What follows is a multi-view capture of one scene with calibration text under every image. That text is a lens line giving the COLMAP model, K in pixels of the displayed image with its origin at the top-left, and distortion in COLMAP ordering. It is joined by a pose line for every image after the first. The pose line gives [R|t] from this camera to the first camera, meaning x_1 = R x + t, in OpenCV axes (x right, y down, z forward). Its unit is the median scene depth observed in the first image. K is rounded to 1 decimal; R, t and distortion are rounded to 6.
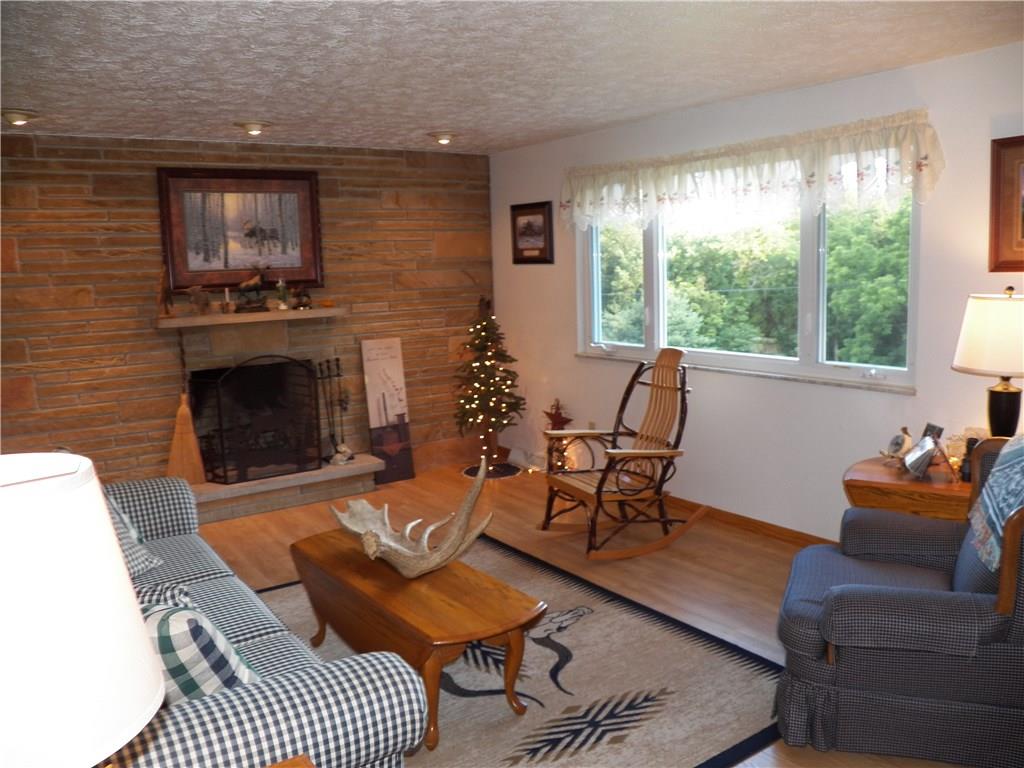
lens RADIAL K [[827.0, 0, 546.6], [0, 827.0, 386.9], [0, 0, 1]] dist [-0.131087, 0.082107]
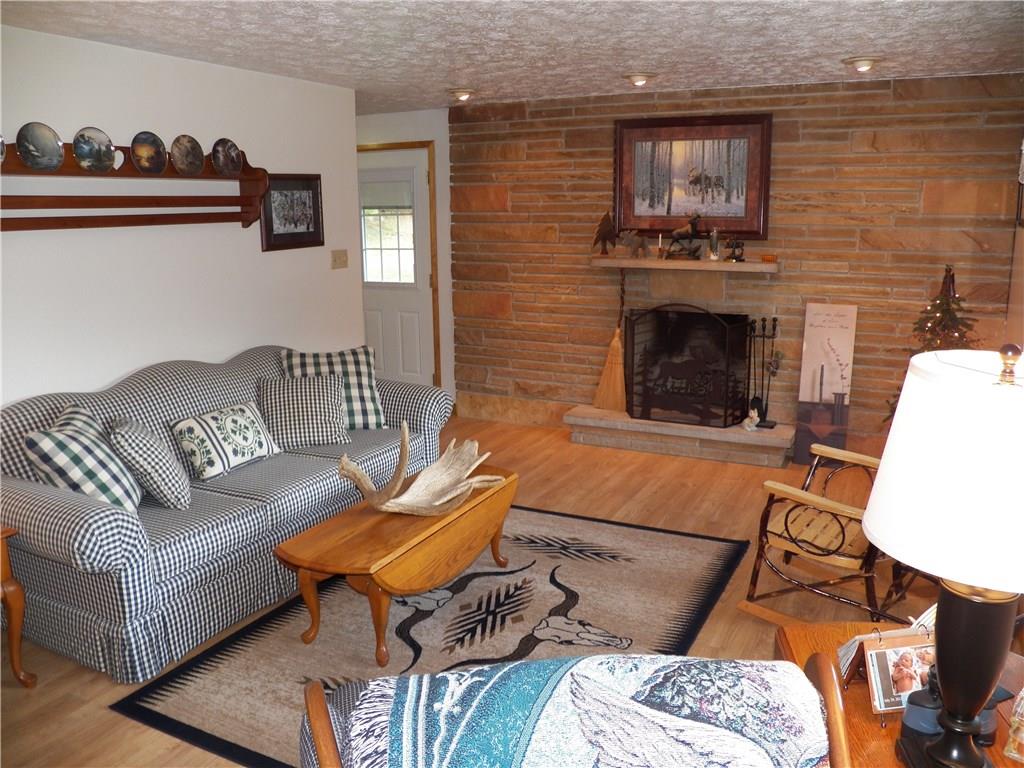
lens RADIAL K [[827.0, 0, 511.7], [0, 827.0, 384.2], [0, 0, 1]] dist [-0.131087, 0.082107]
pose [[0.458140, 0.205937, -0.864695, 0.455121], [-0.141054, 0.977309, 0.158023, -0.071190], [0.877617, 0.049572, 0.476792, 0.333801]]
